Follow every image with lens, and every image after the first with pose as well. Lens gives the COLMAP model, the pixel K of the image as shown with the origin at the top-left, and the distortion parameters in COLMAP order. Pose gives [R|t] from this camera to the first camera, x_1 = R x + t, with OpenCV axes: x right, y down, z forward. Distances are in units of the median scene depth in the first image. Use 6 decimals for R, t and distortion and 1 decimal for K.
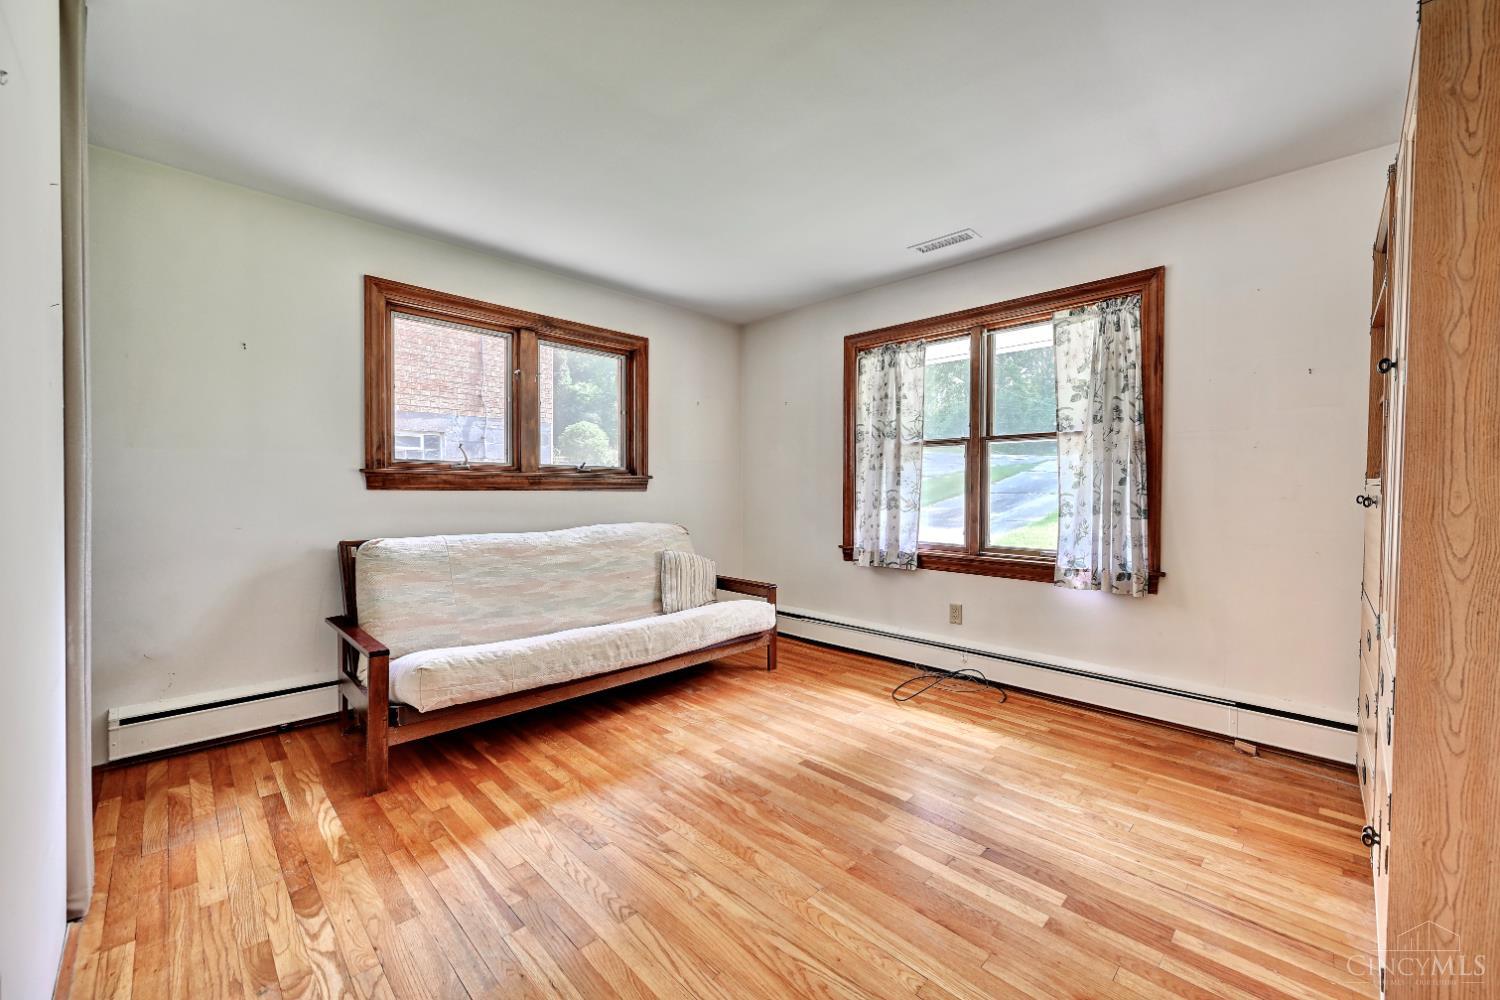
lens RADIAL K [[585.6, 0, 750.0], [0, 585.6, 500.0], [0, 0, 1]] dist [0.001230, 0.000032]
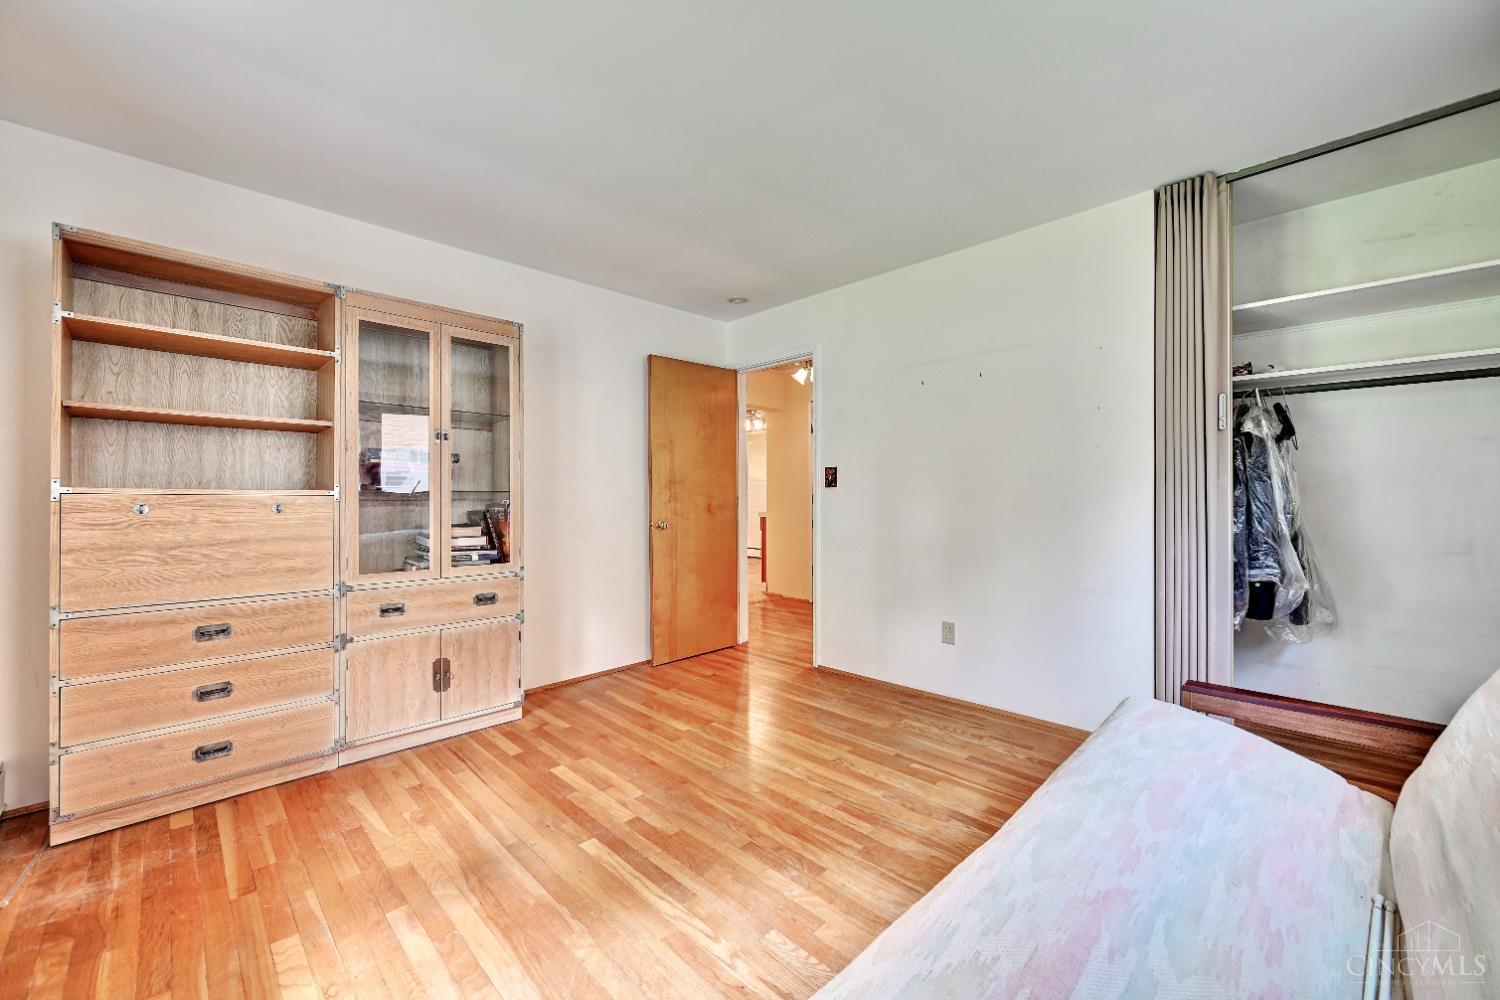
lens RADIAL K [[585.6, 0, 750.0], [0, 585.6, 500.0], [0, 0, 1]] dist [0.001230, 0.000032]
pose [[-0.999992, 0.002693, -0.002978, 0.023220], [0.002621, 0.999705, 0.024146, -0.038349], [0.003042, 0.024138, -0.999704, 1.920570]]
